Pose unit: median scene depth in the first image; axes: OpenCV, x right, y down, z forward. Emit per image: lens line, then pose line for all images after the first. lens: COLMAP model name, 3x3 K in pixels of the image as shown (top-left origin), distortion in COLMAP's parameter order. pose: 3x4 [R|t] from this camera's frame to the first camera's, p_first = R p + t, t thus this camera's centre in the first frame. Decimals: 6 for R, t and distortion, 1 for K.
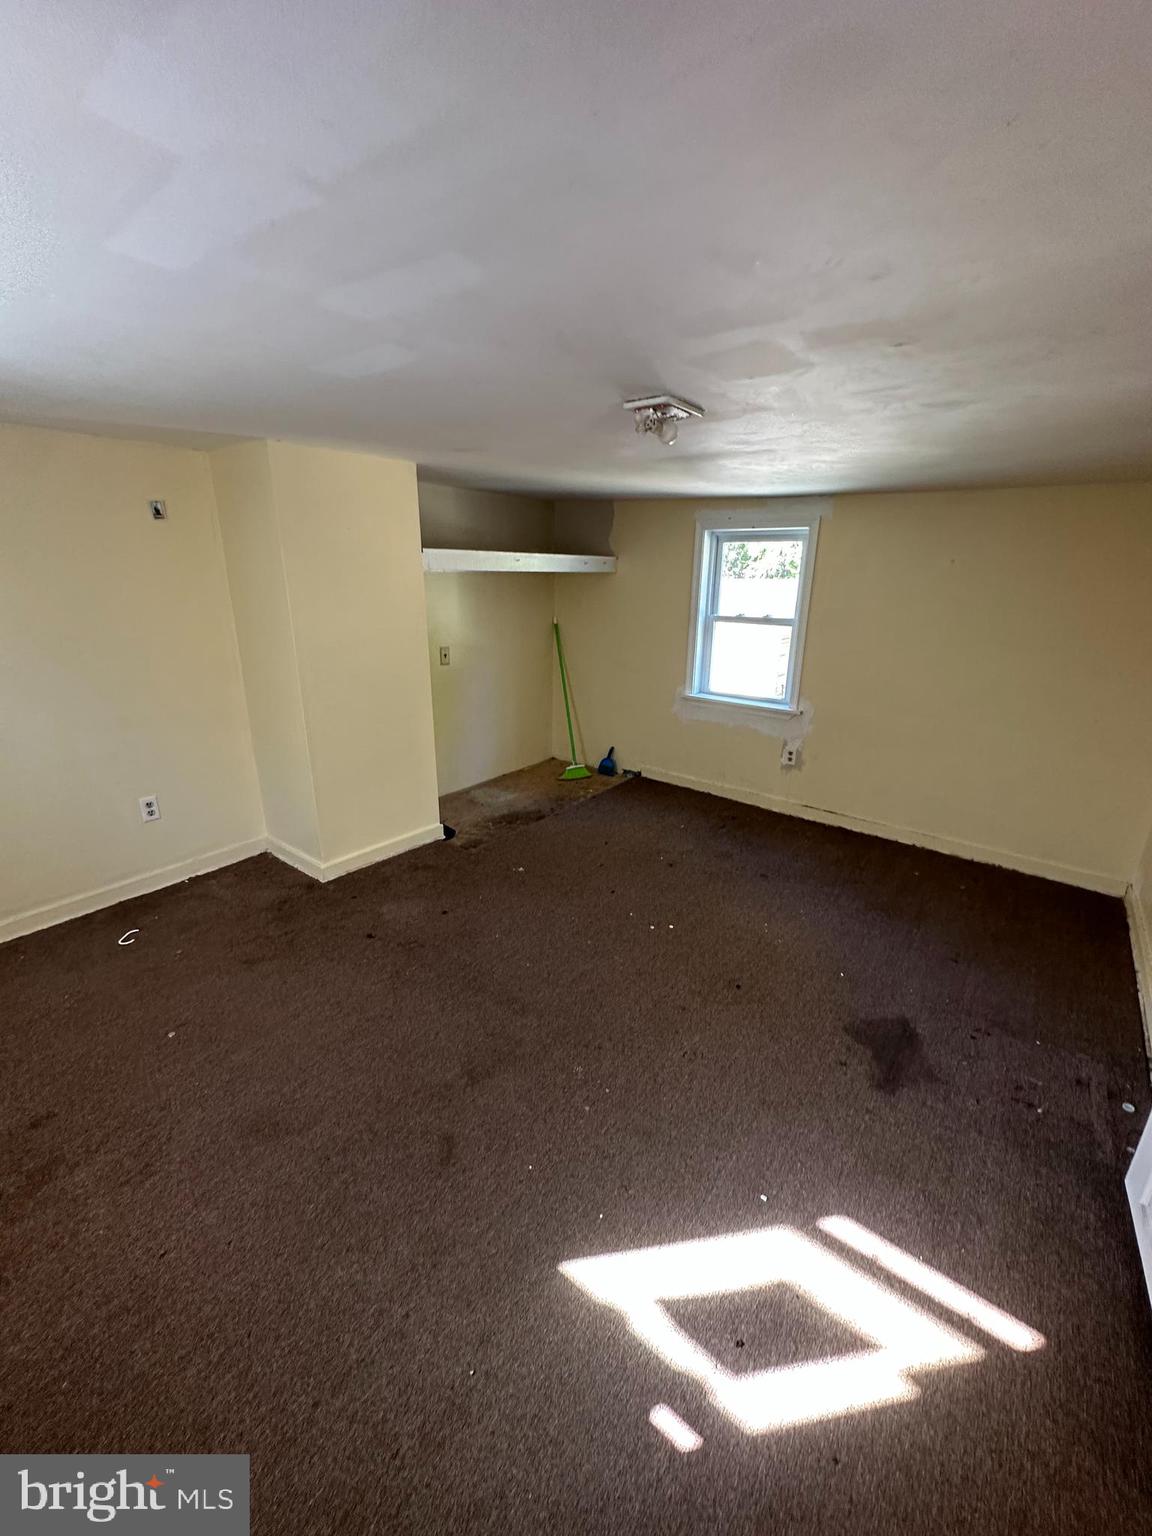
lens RADIAL K [[612.9, 0, 577.9], [0, 612.9, 768.4], [0, 0, 1]] dist [-0.003732, 0.000469]
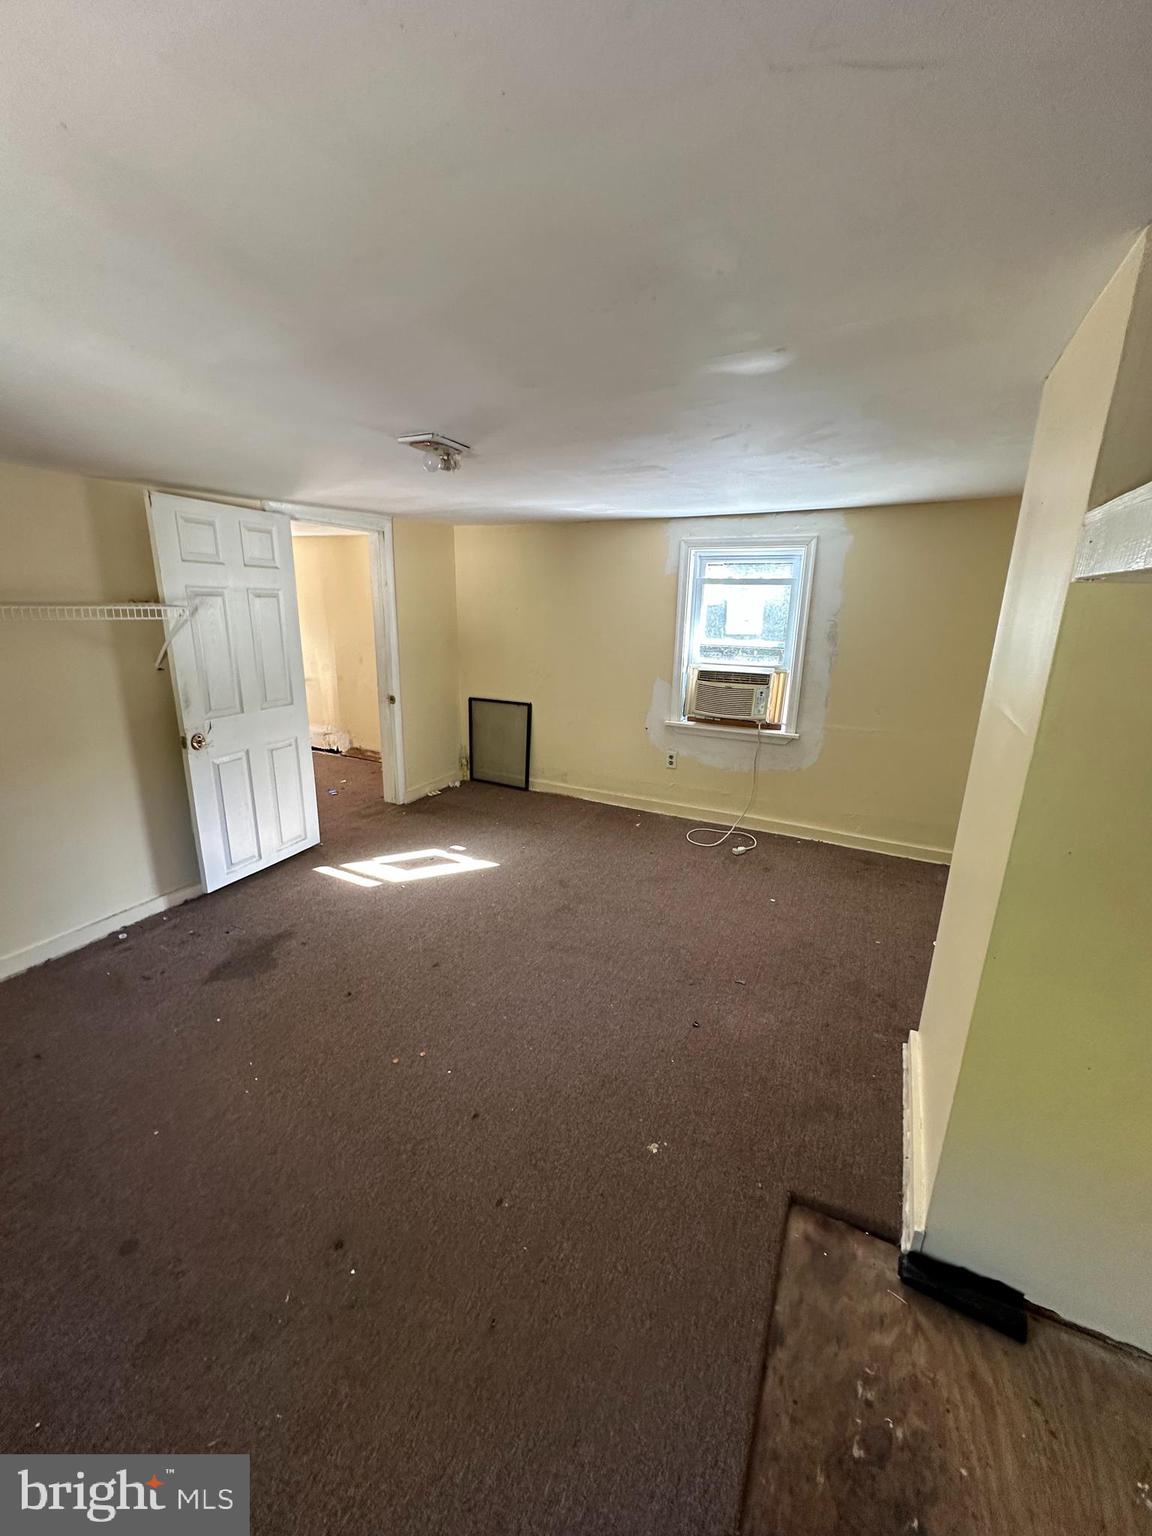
lens RADIAL K [[612.9, 0, 577.9], [0, 612.9, 768.4], [0, 0, 1]] dist [-0.003732, 0.000469]
pose [[-0.978008, 0.027346, -0.206768, 0.083252], [-0.089561, 0.840251, 0.534749, -0.458786], [0.188360, 0.541507, -0.819323, 1.497066]]
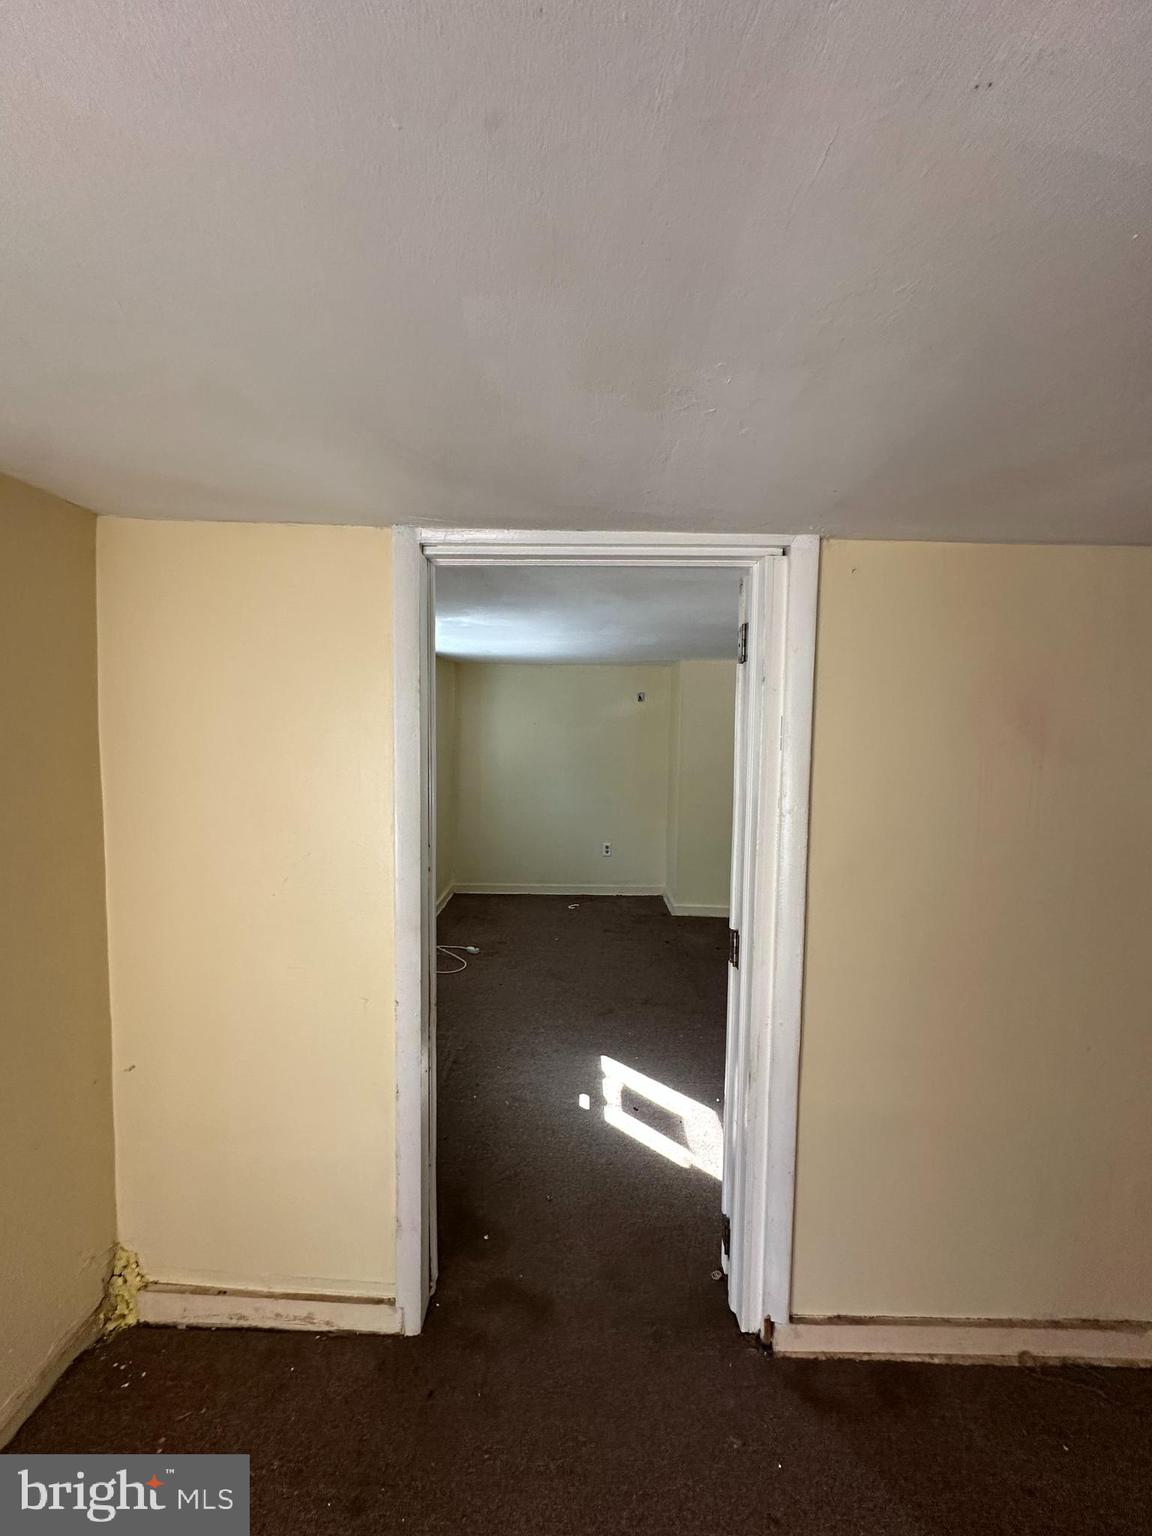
lens RADIAL K [[612.9, 0, 577.9], [0, 612.9, 768.4], [0, 0, 1]] dist [-0.003732, 0.000469]
pose [[0.614541, 0.052746, -0.787120, 0.742011], [-0.248662, 0.959851, -0.129821, 0.100384], [0.748670, 0.275507, 0.602983, -0.267119]]
